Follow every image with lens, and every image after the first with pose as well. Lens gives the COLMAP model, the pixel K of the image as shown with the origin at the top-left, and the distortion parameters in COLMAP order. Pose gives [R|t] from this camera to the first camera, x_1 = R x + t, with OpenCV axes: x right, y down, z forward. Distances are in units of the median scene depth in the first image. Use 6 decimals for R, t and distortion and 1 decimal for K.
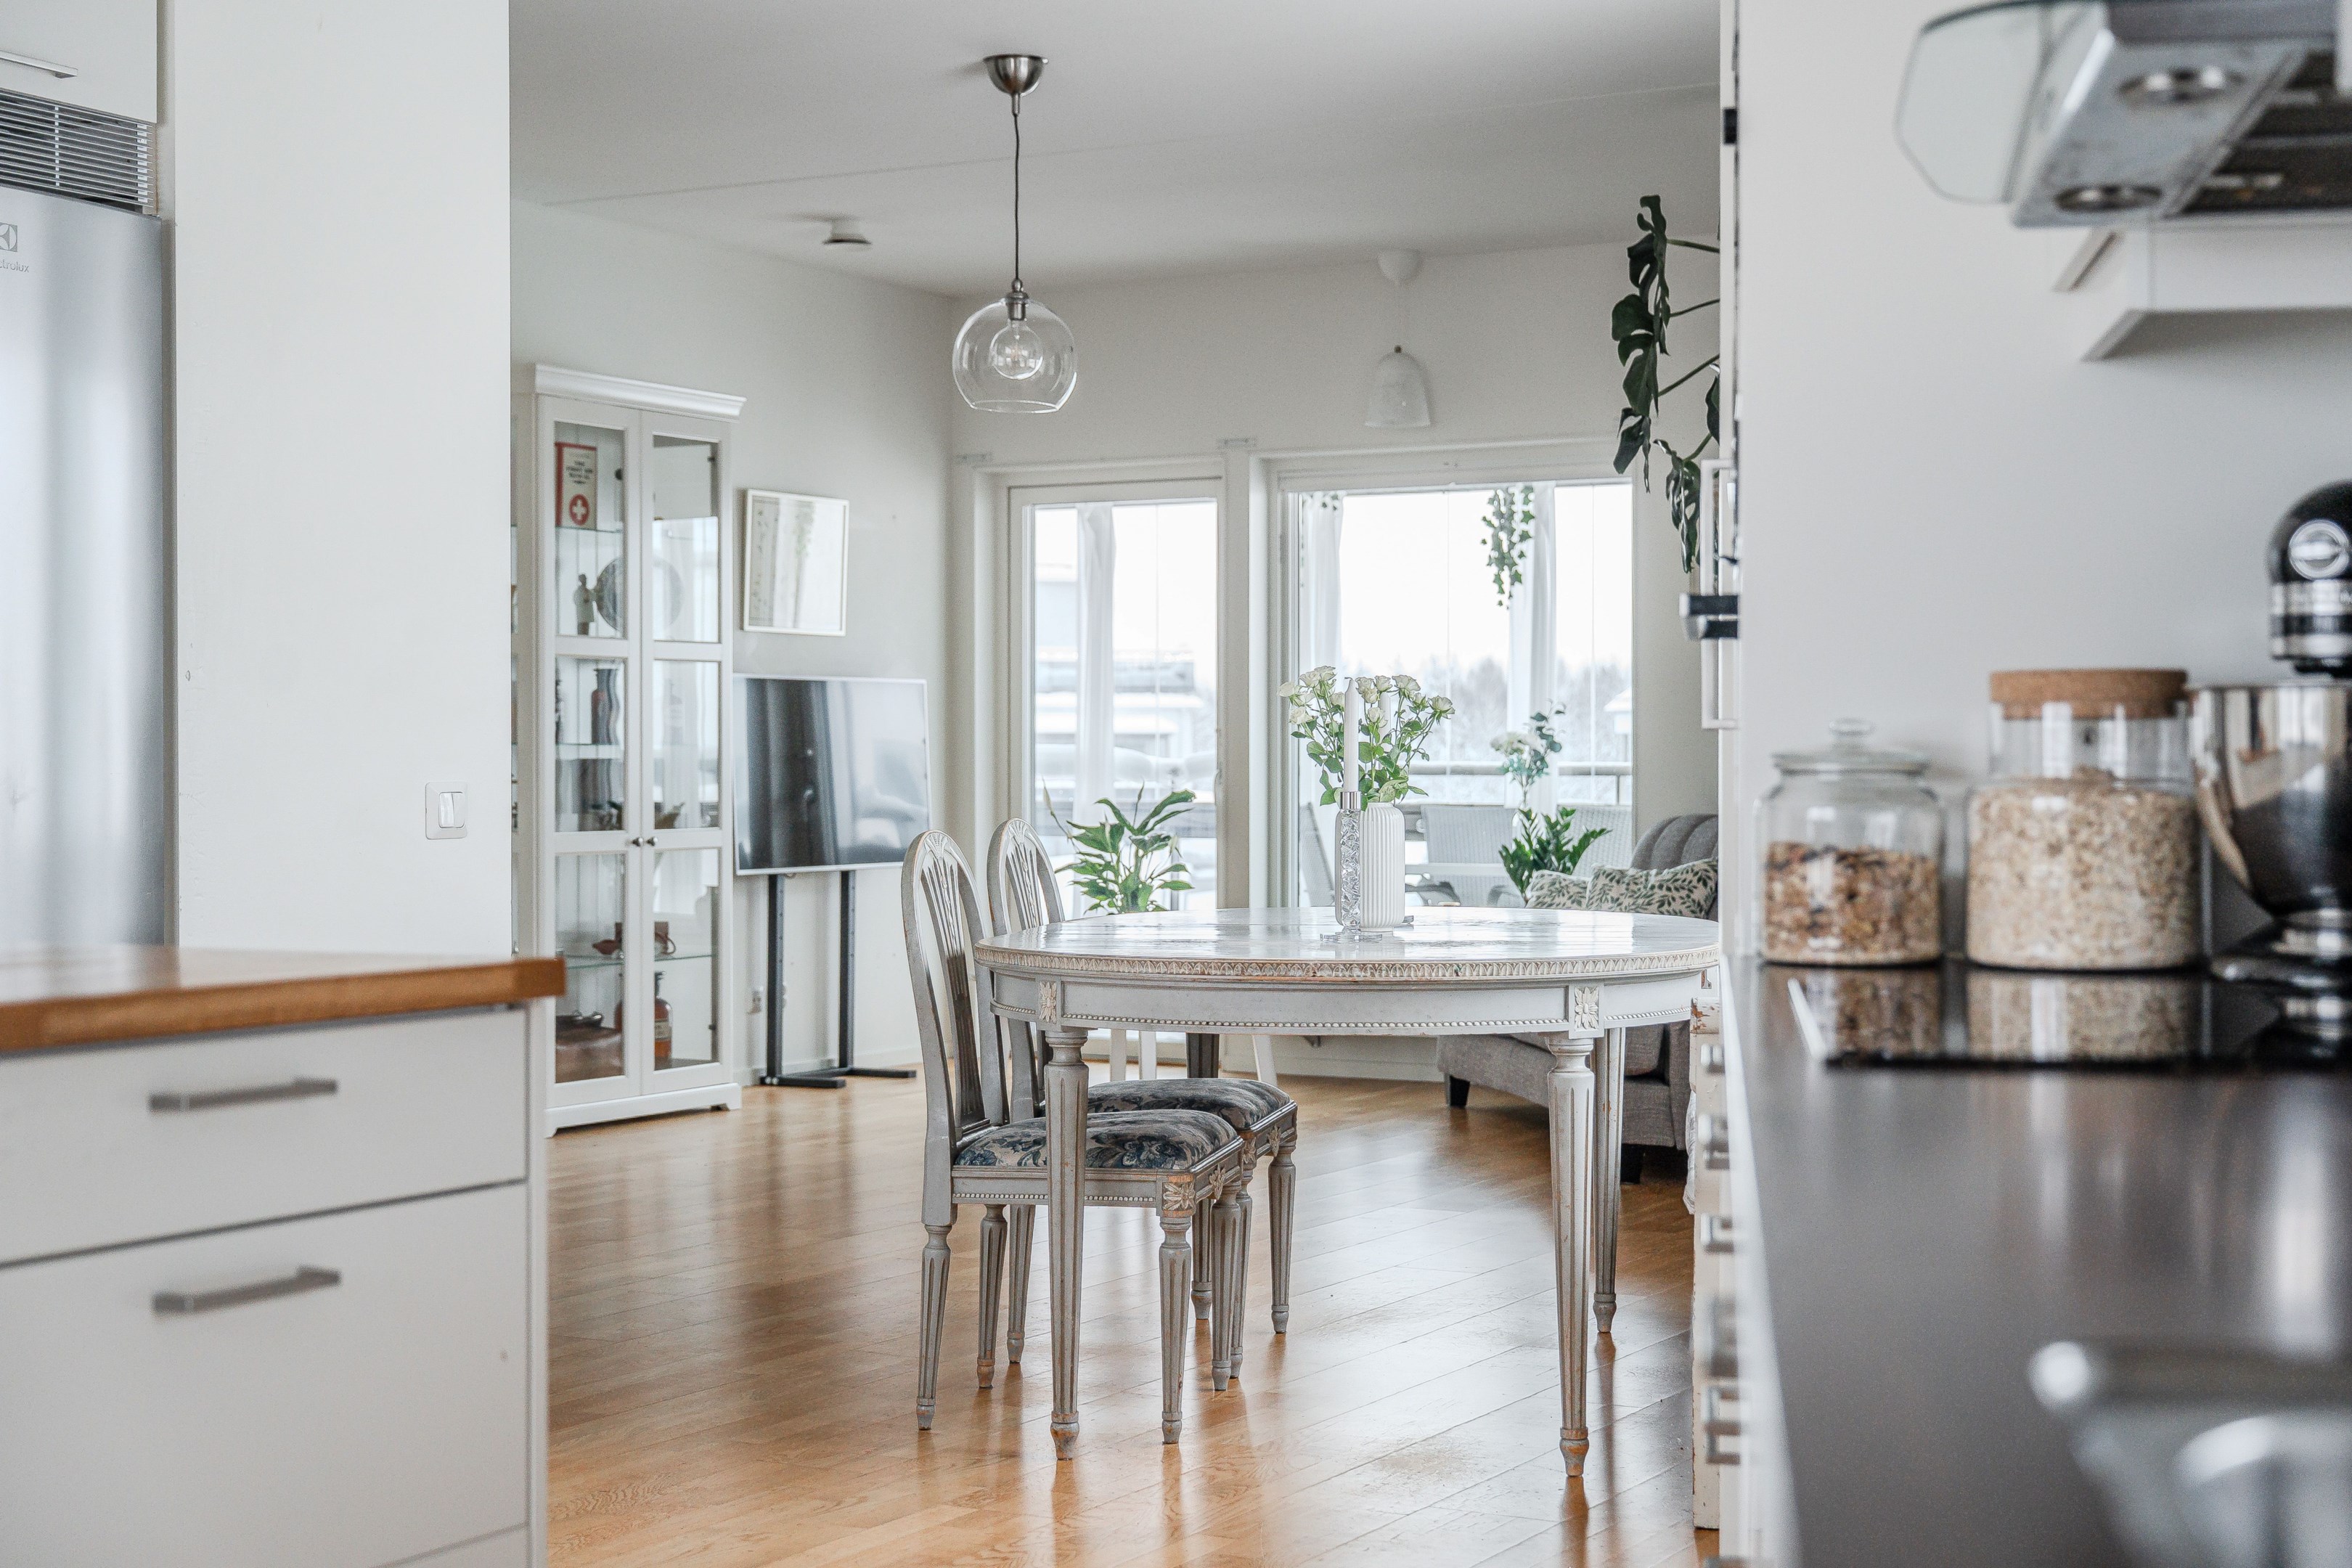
lens RADIAL K [[3402.9, 0, 1176.0], [0, 3402.9, 784.0], [0, 0, 1]] dist [0.127507, 0.065035]
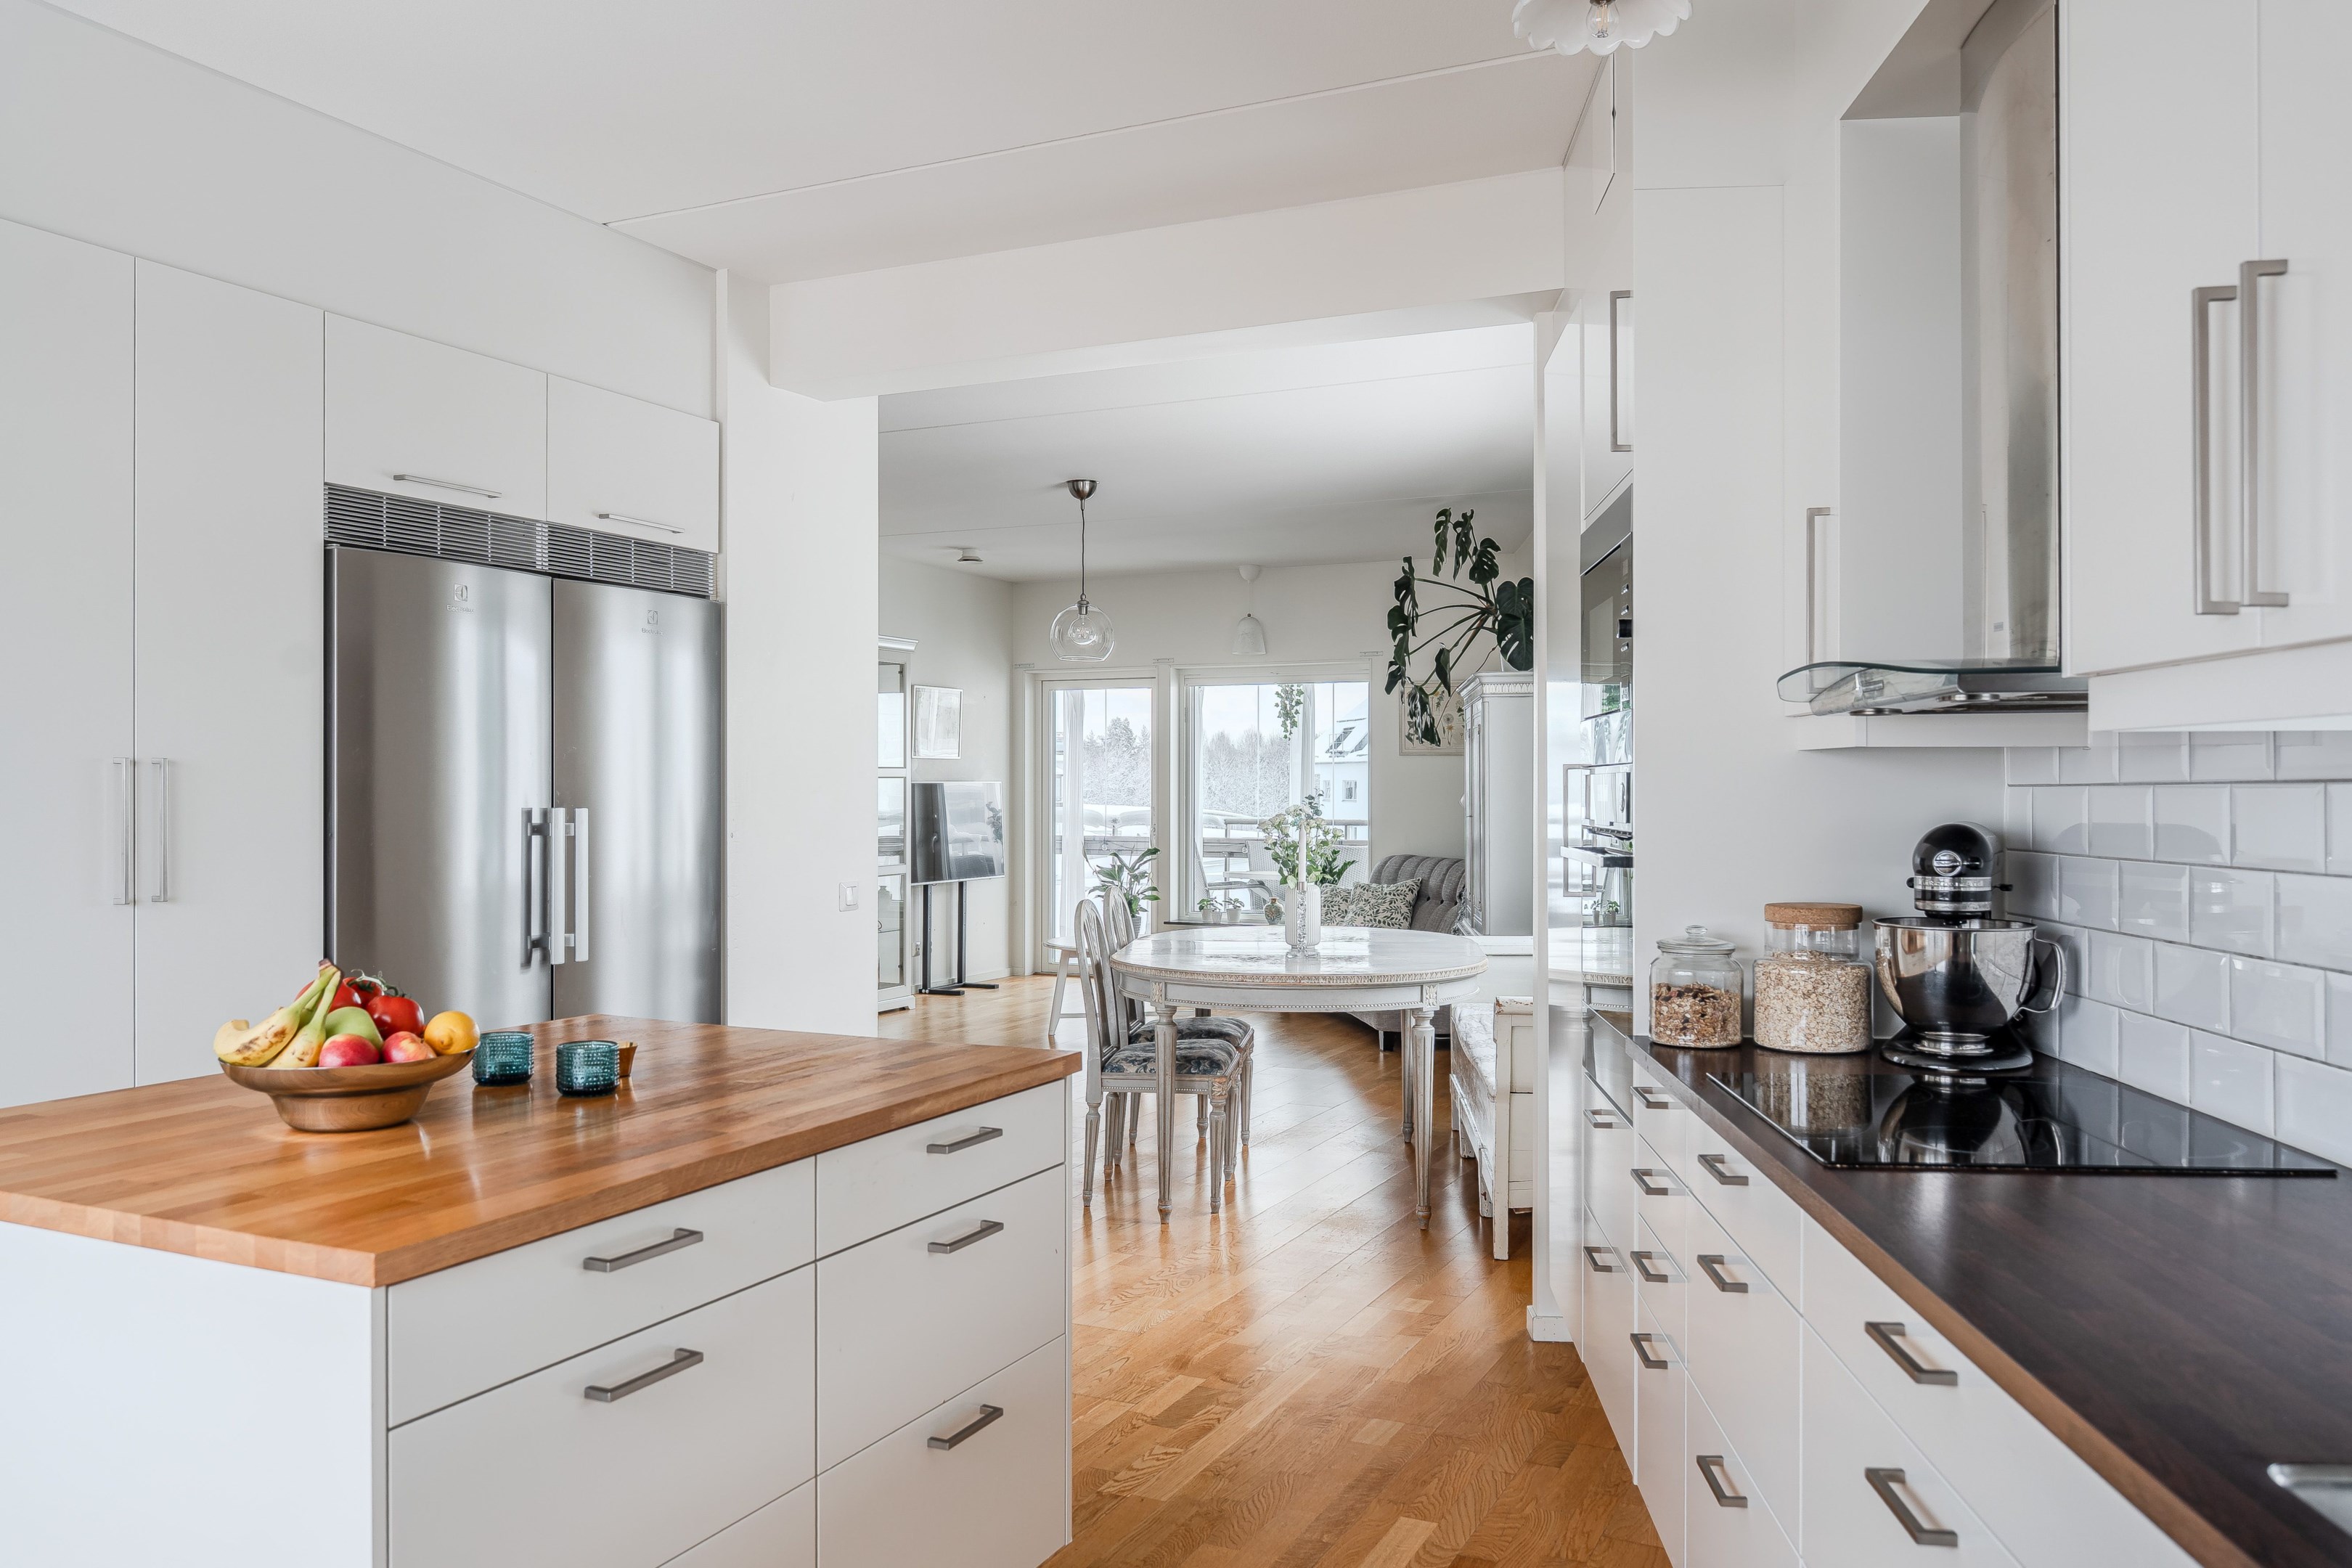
lens RADIAL K [[1771.3, 0, 1178.9], [0, 1771.3, 811.4], [0, 0, 1]] dist [-0.002591, -0.002181]
pose [[0.997620, 0.000073, 0.068949, -0.061763], [-0.000626, 0.999968, 0.007988, -0.031719], [-0.068946, -0.008012, 0.997588, -0.013142]]
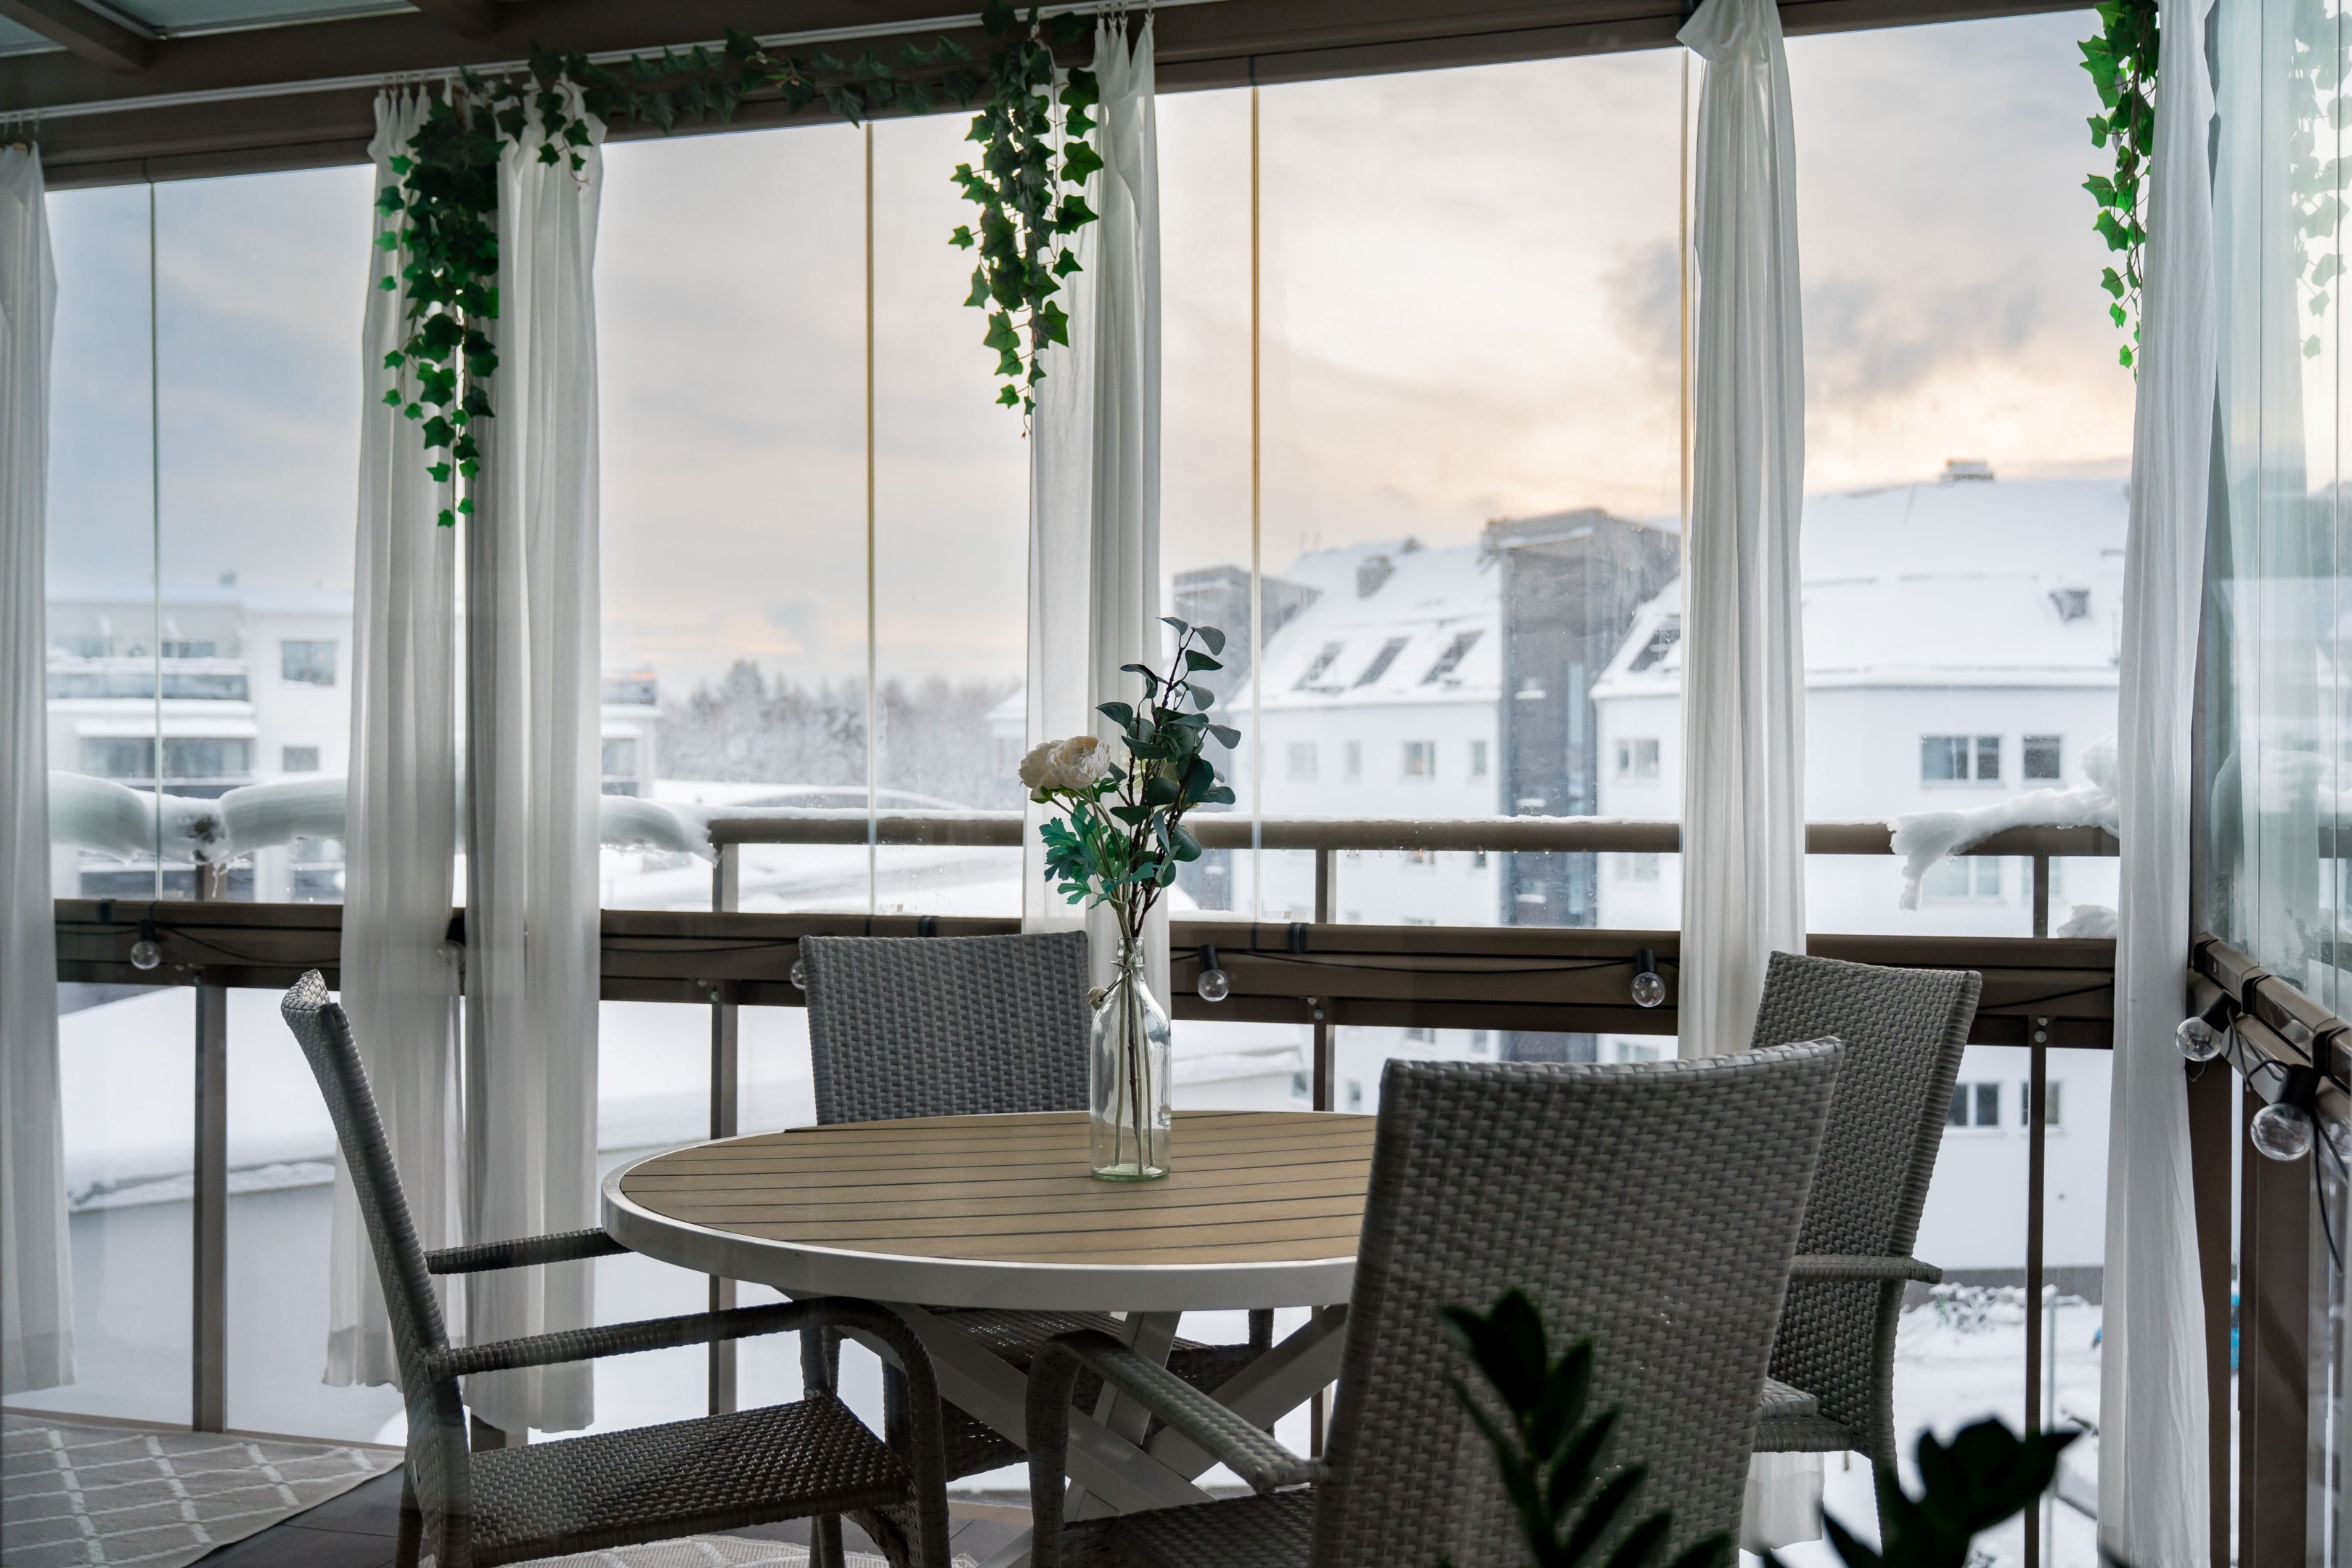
lens RADIAL K [[2433.7, 0, 1176.0], [0, 2433.7, 784.0], [0, 0, 1]] dist [0.043323, -0.000355]
pose [[0.977962, -0.004336, 0.208740, 0.097680], [0.003307, 0.999981, 0.005275, -0.018998], [-0.208759, -0.004469, 0.977957, 1.262281]]
